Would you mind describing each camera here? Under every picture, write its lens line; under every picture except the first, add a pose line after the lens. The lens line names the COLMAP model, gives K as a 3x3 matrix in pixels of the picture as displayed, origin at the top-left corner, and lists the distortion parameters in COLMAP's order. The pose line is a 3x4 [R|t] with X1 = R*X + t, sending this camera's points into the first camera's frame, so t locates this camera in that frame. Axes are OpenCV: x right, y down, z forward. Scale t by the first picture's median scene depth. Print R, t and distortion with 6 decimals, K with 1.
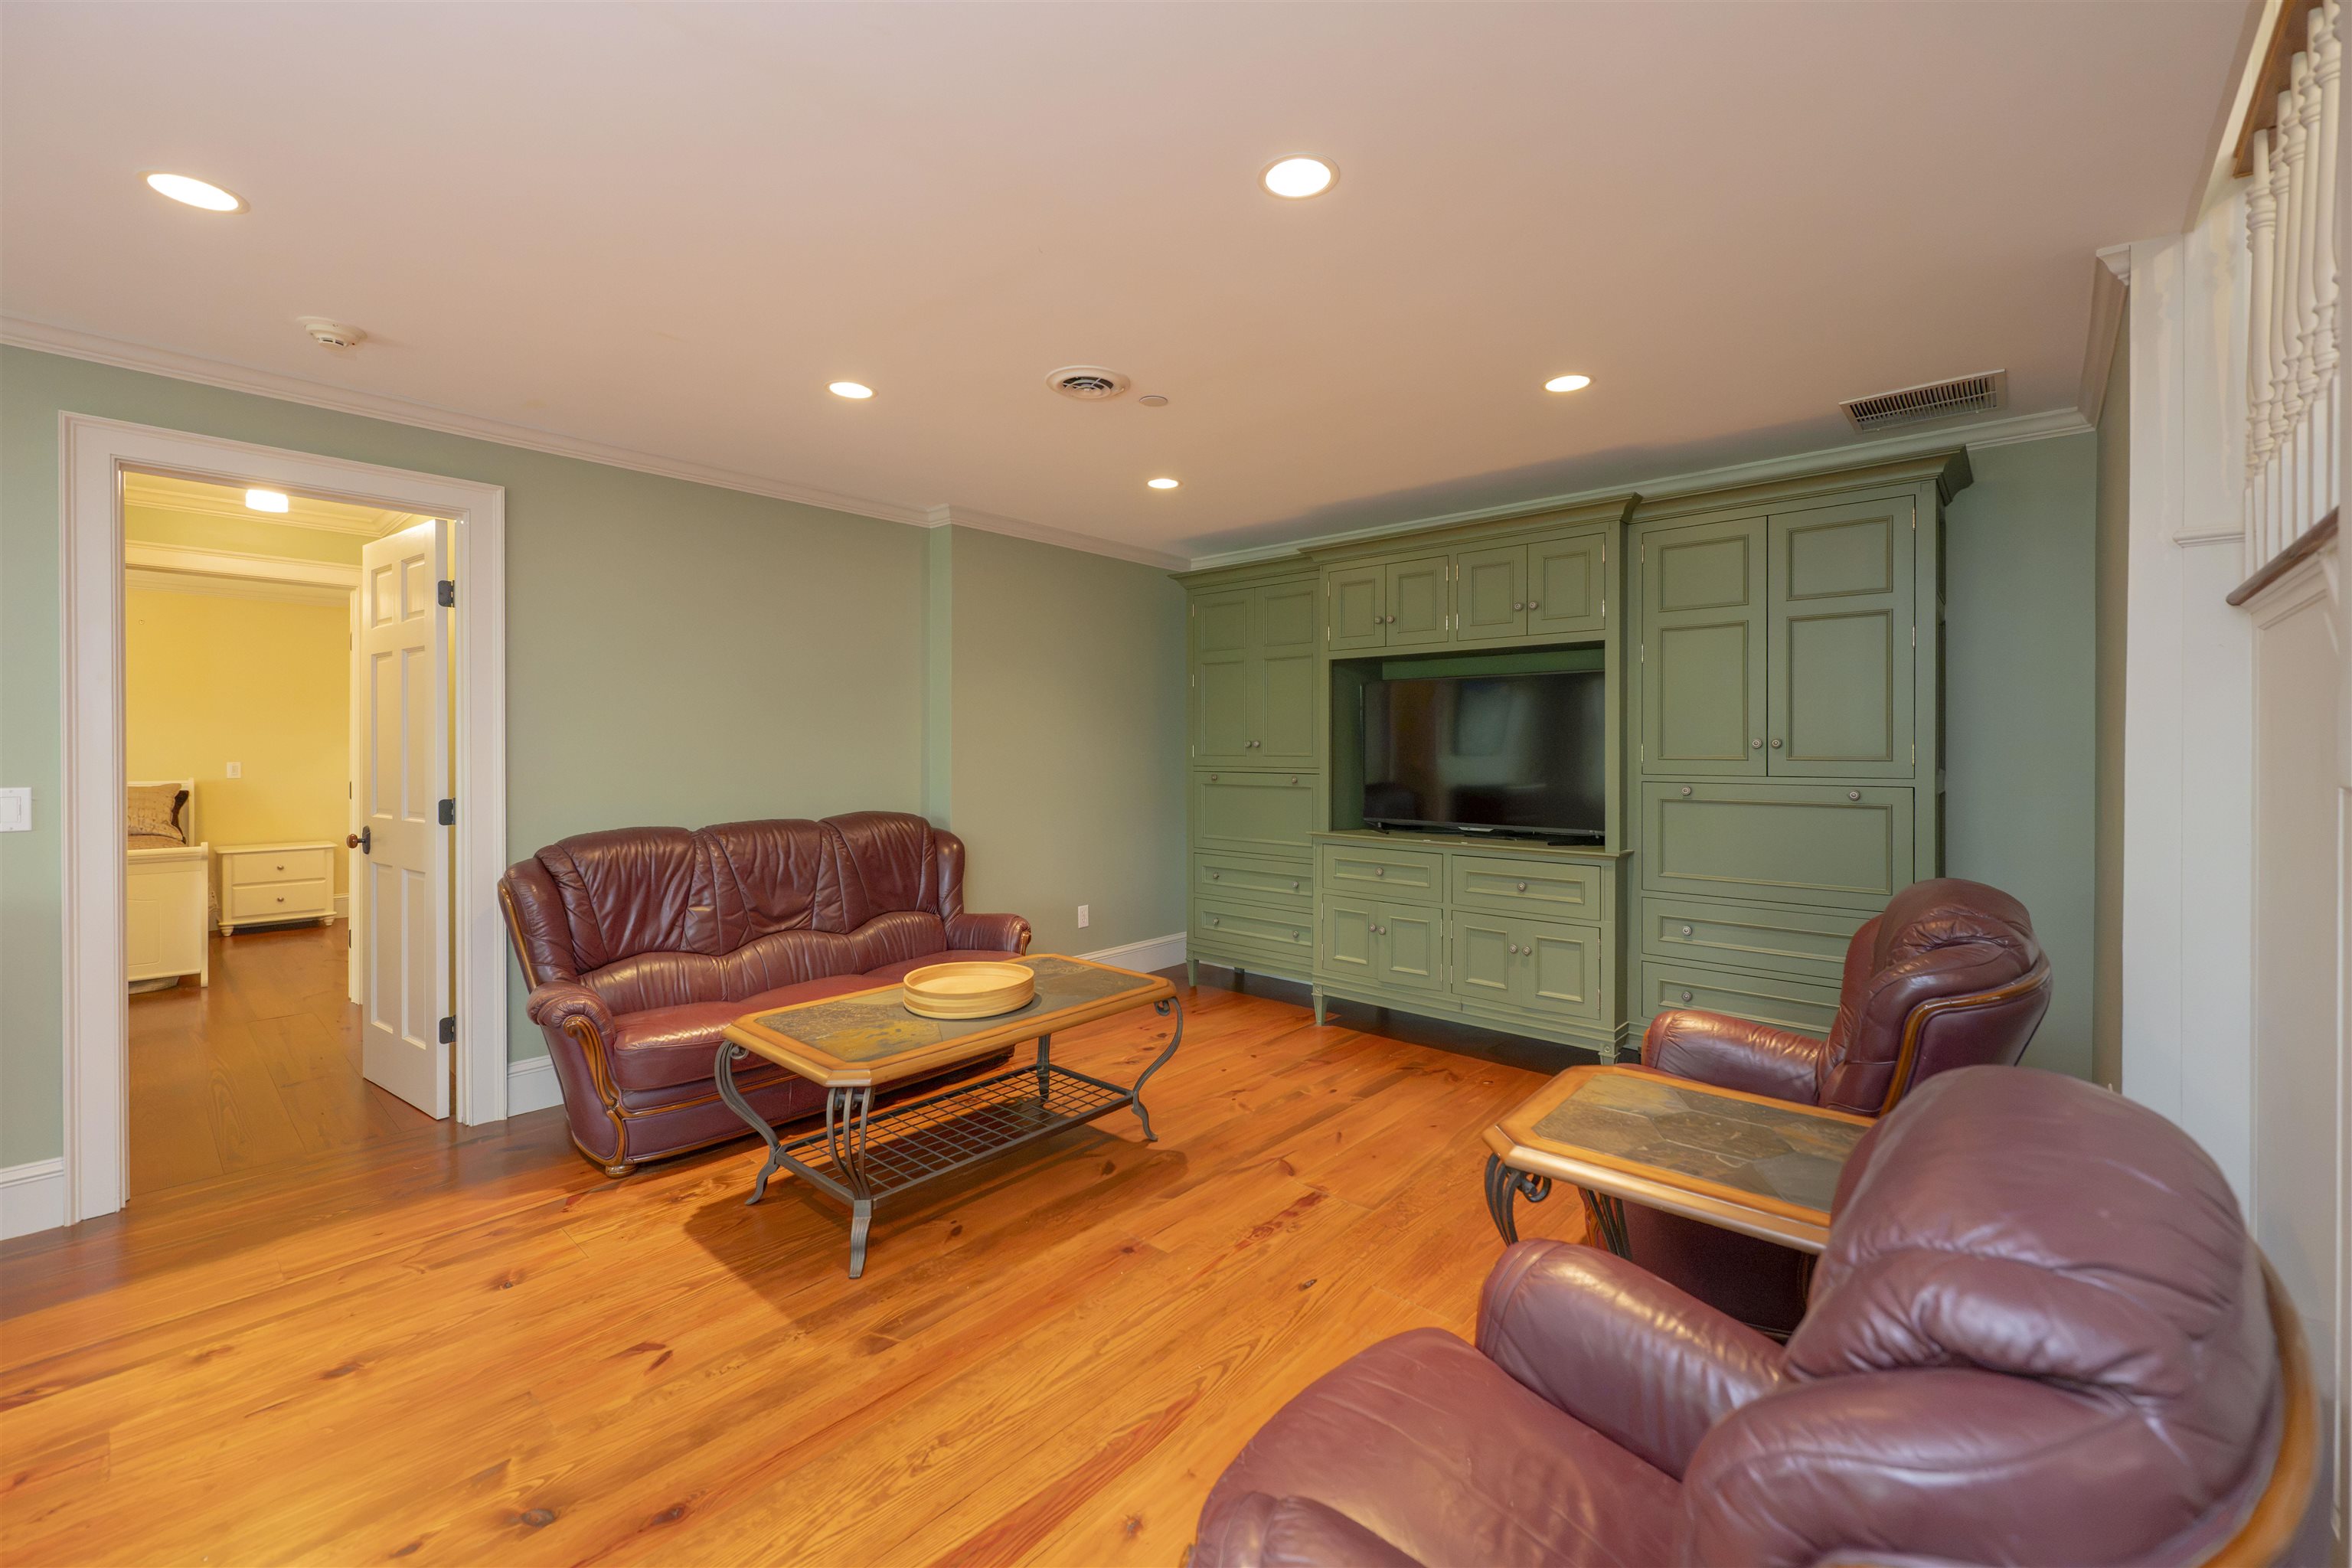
lens RADIAL K [[959.3, 0, 1097.8], [0, 959.3, 752.5], [0, 0, 1]] dist [-0.000055, -0.000471]
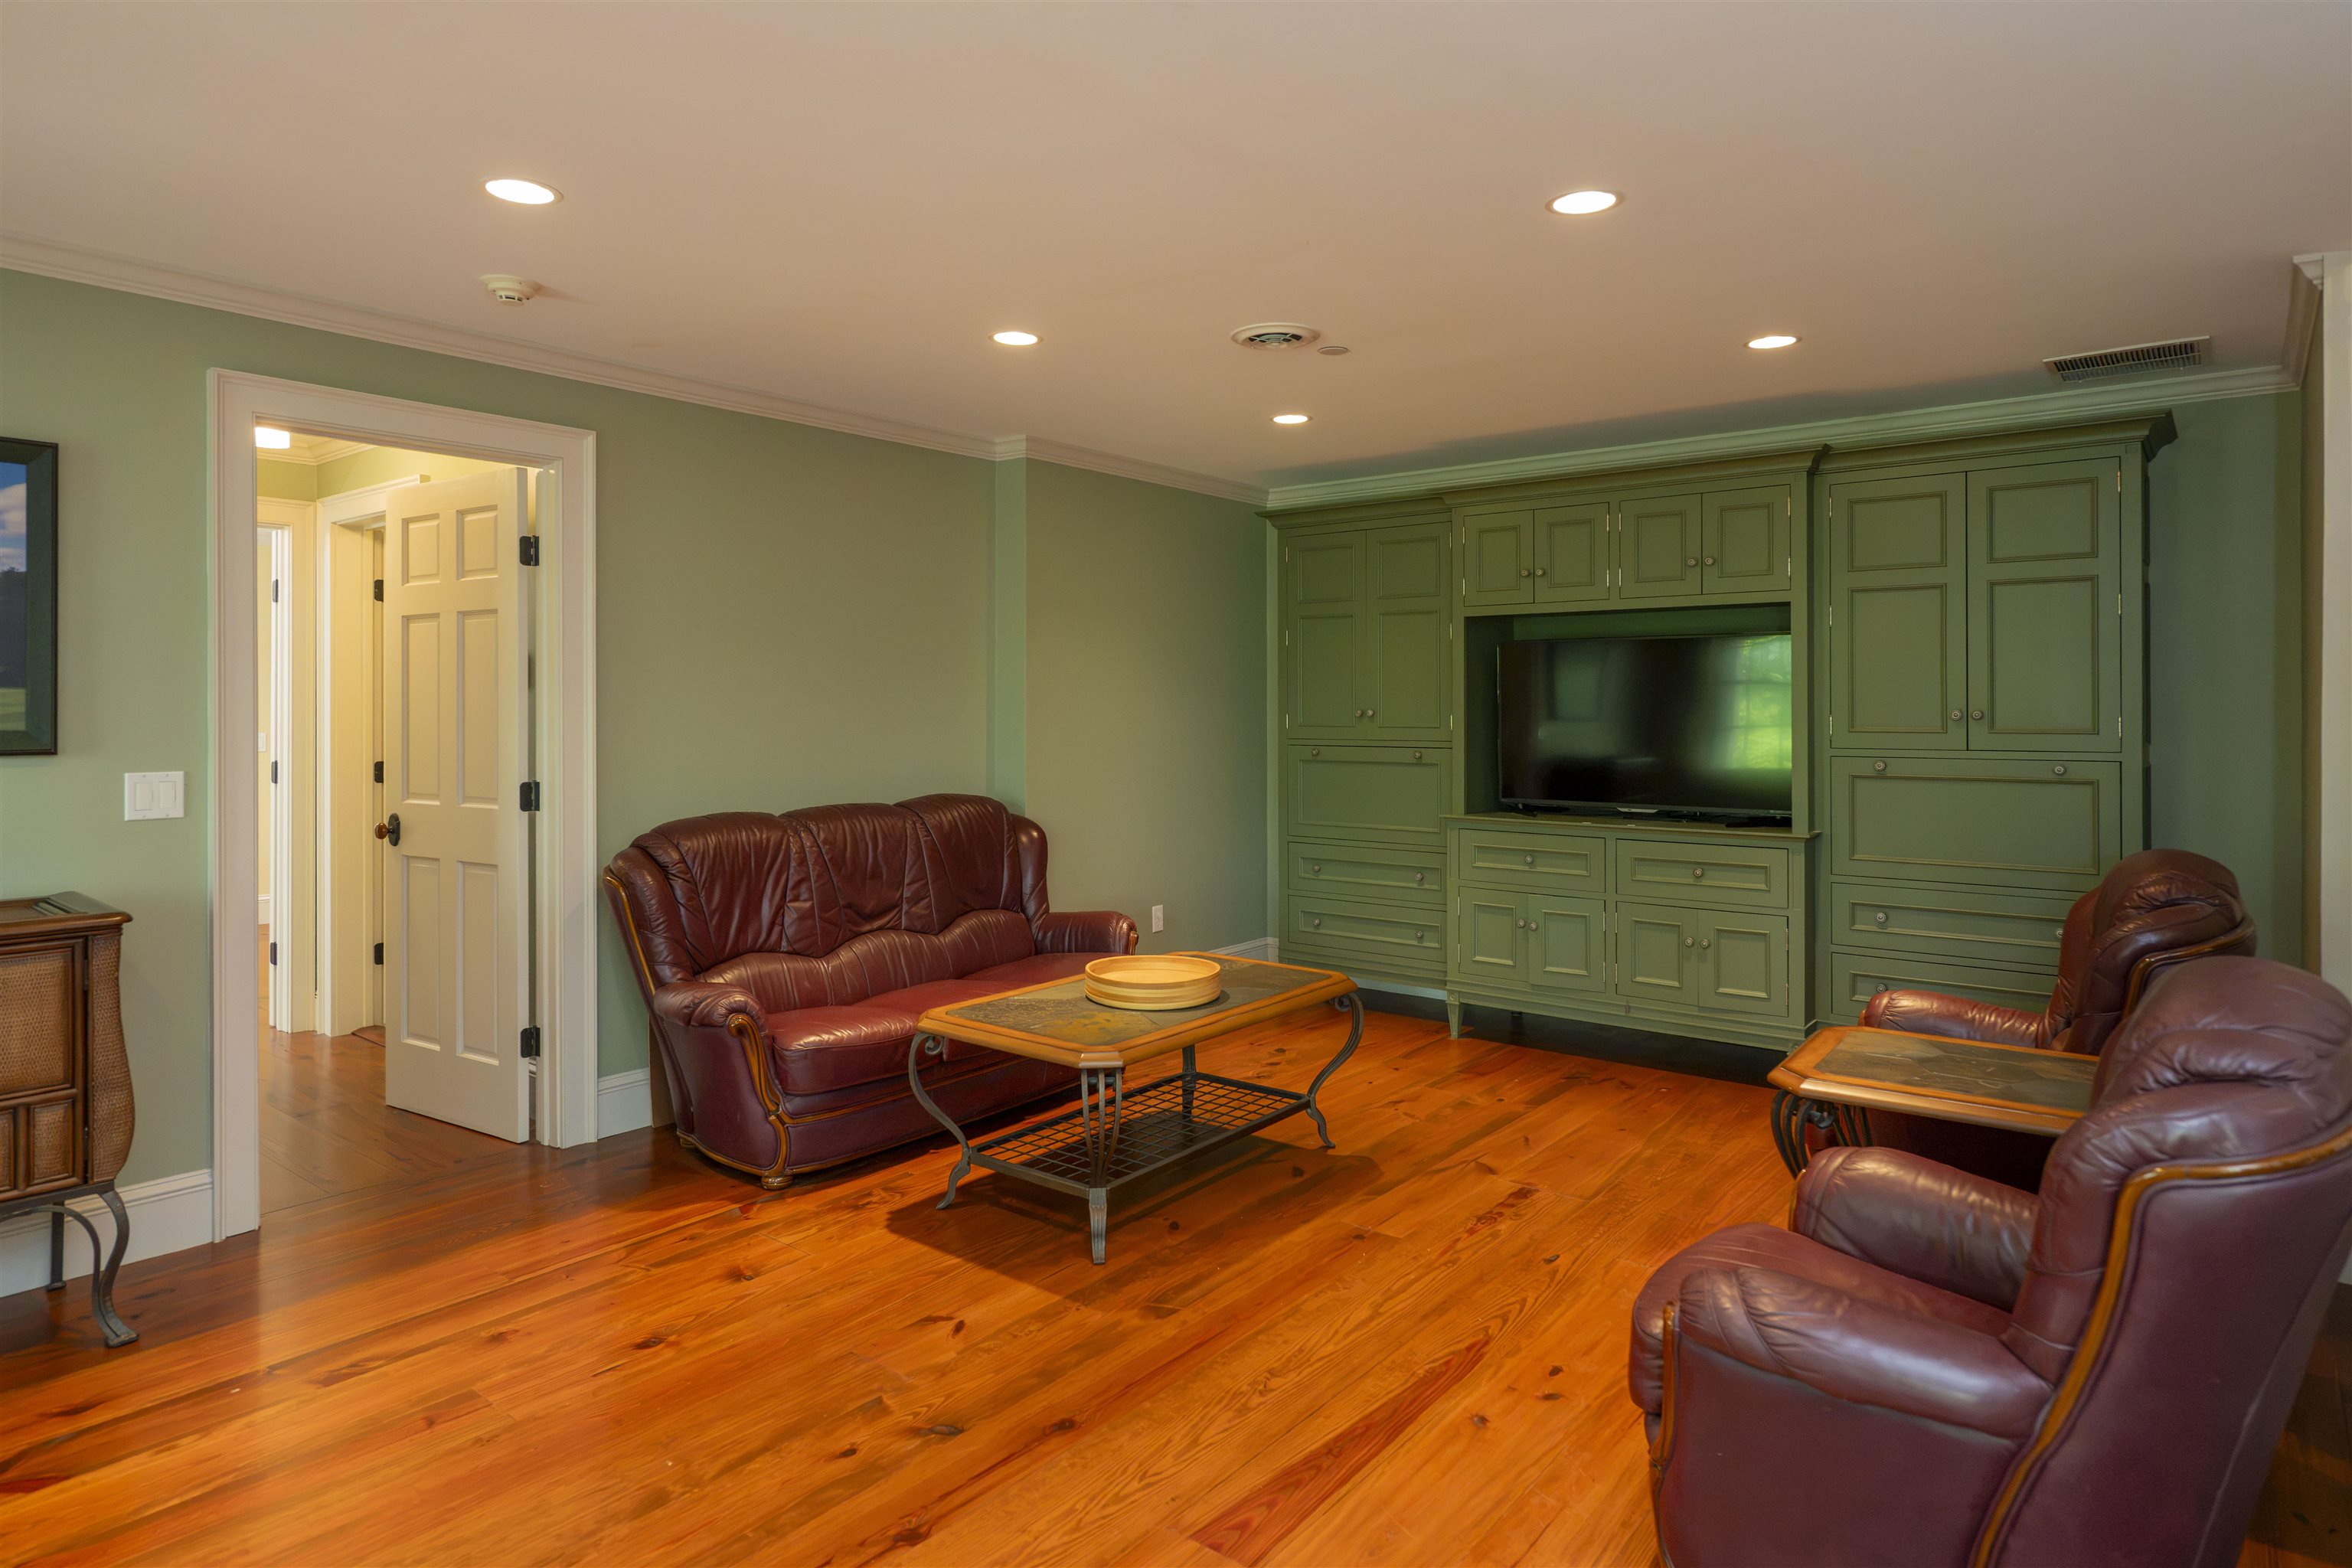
lens RADIAL K [[1347.8, 0, 1043.5], [0, 1347.8, 707.9], [0, 0, 1]] dist [-0.002083, 0.001357]
pose [[0.998958, -0.002459, 0.045566, -0.272614], [0.002690, 0.999984, -0.005022, -0.012855], [-0.045553, 0.005139, 0.998949, -0.282145]]
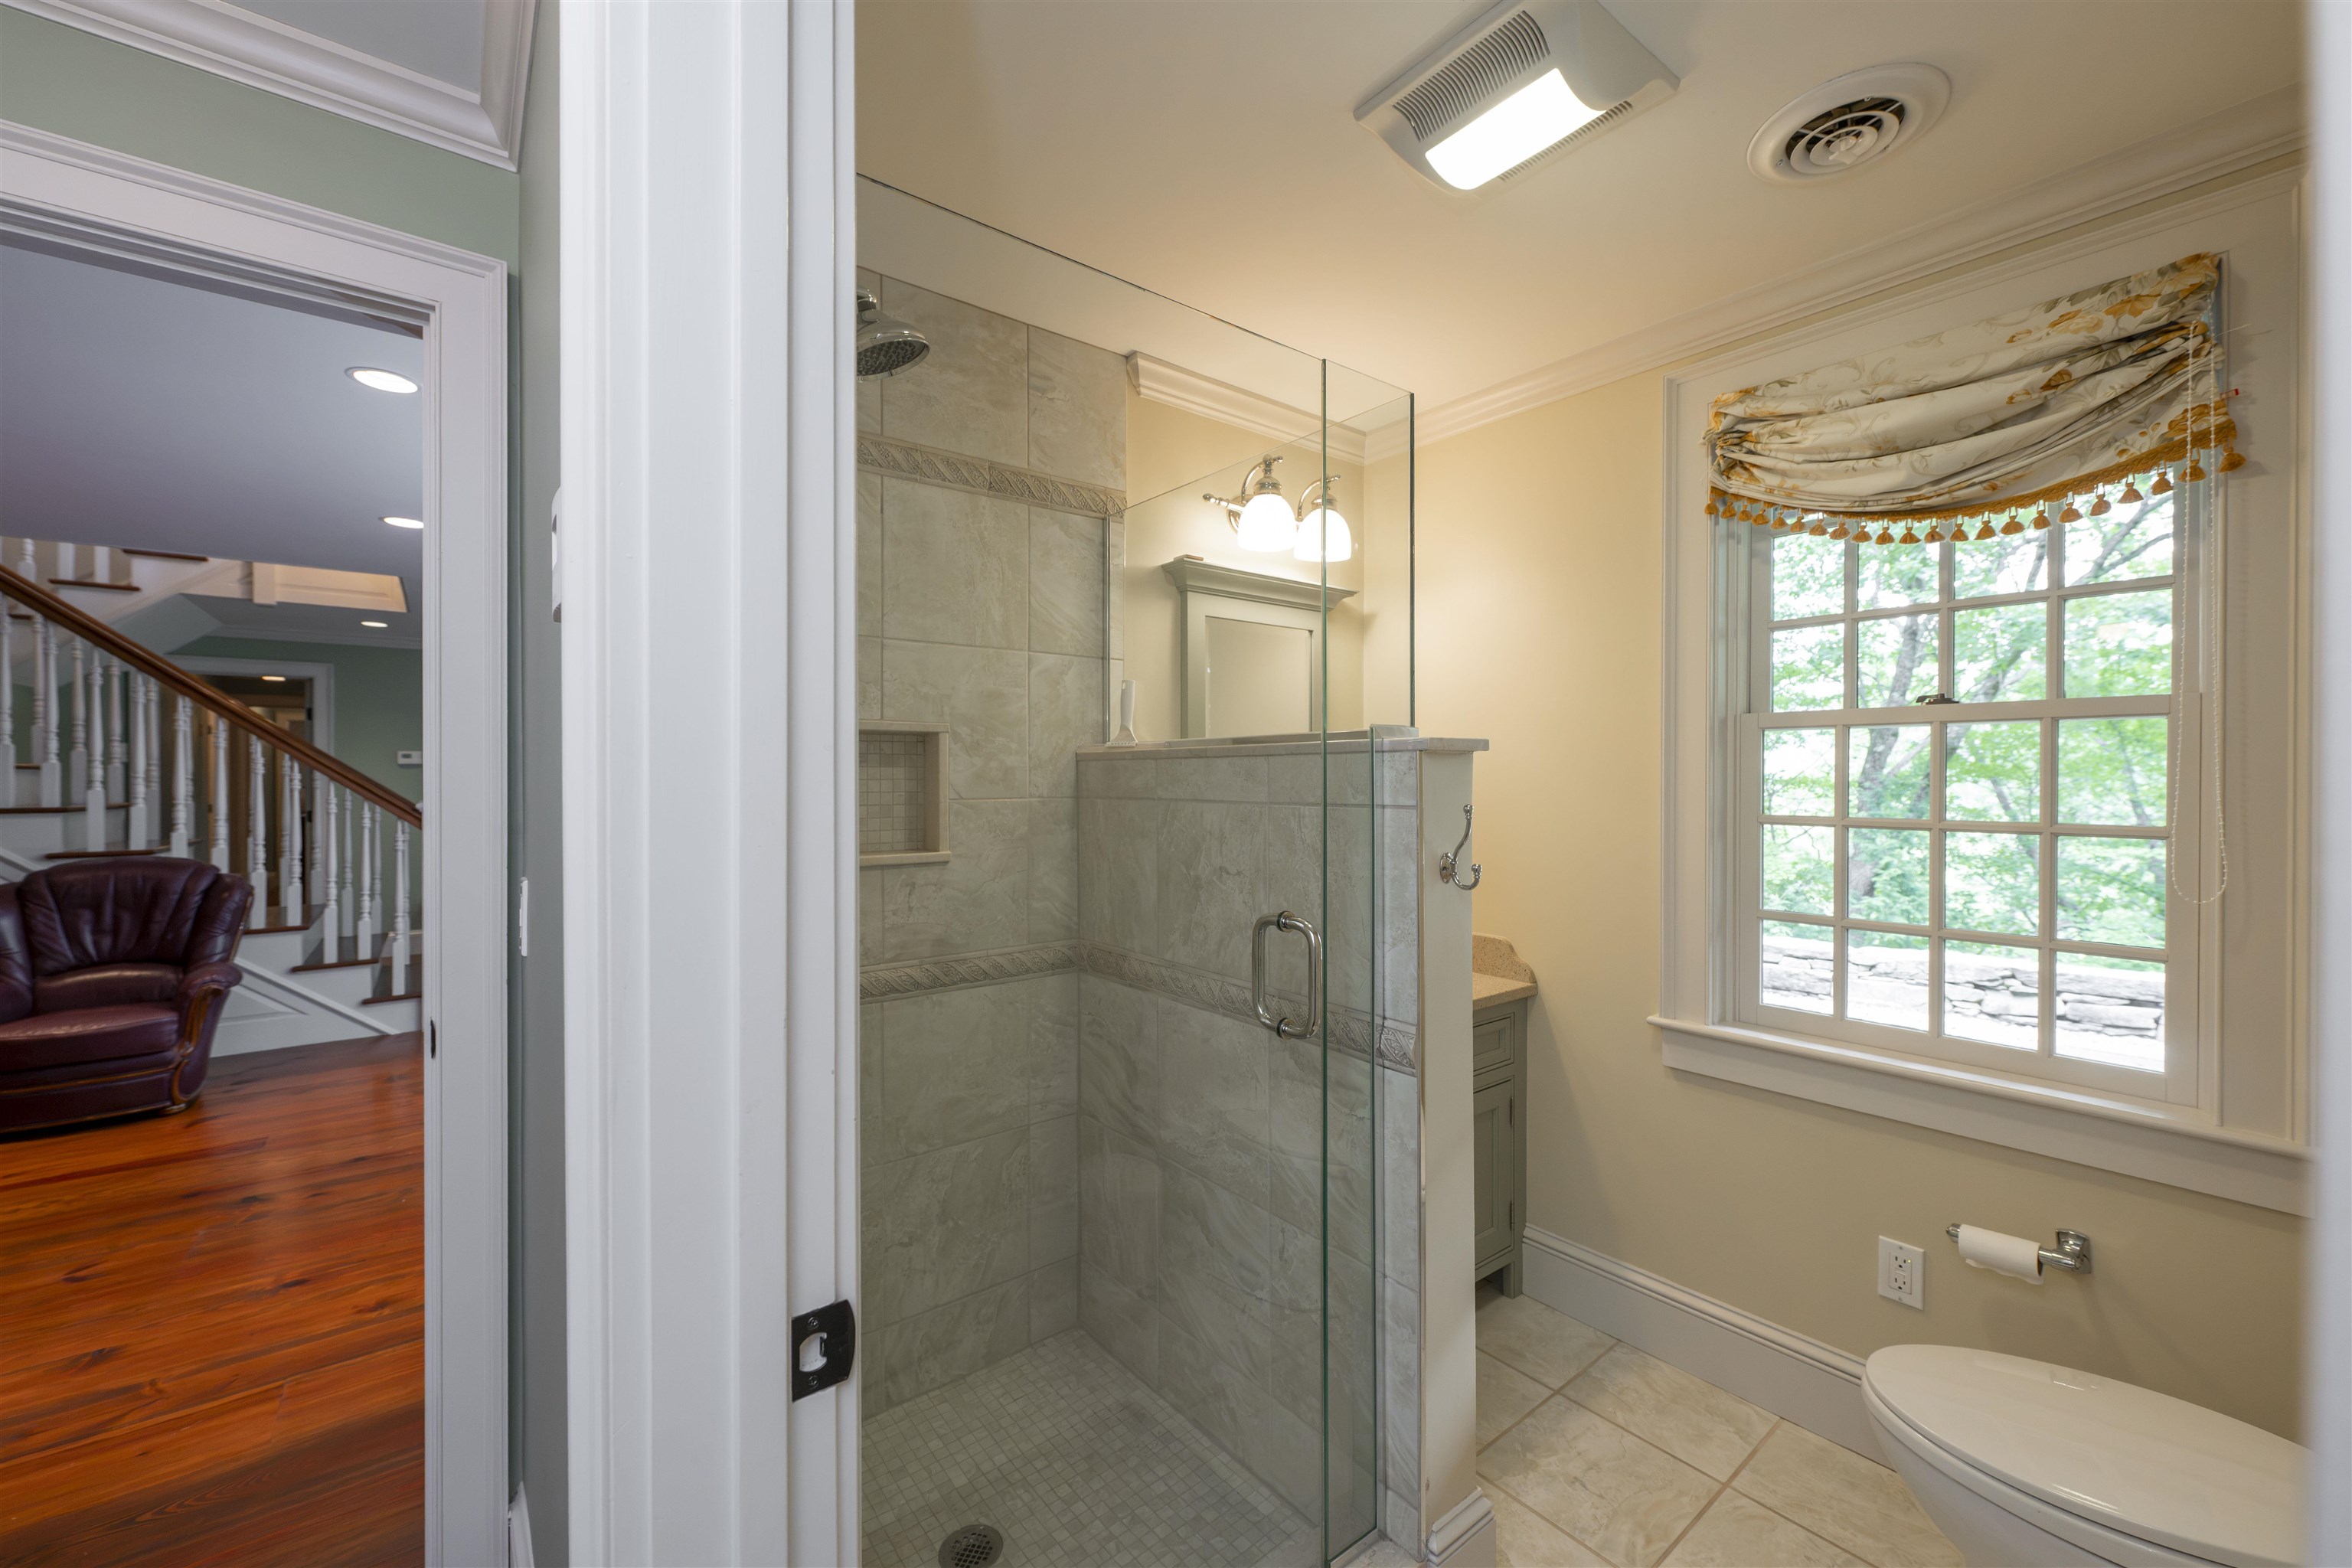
lens RADIAL K [[905.6, 0, 1101.0], [0, 905.6, 783.9], [0, 0, 1]] dist [0.001482, 0.000256]
pose [[-0.987140, 0.000142, 0.159857, -1.293688], [0.002344, 0.999905, 0.013589, -0.028526], [-0.159840, 0.013788, -0.987047, 1.268817]]
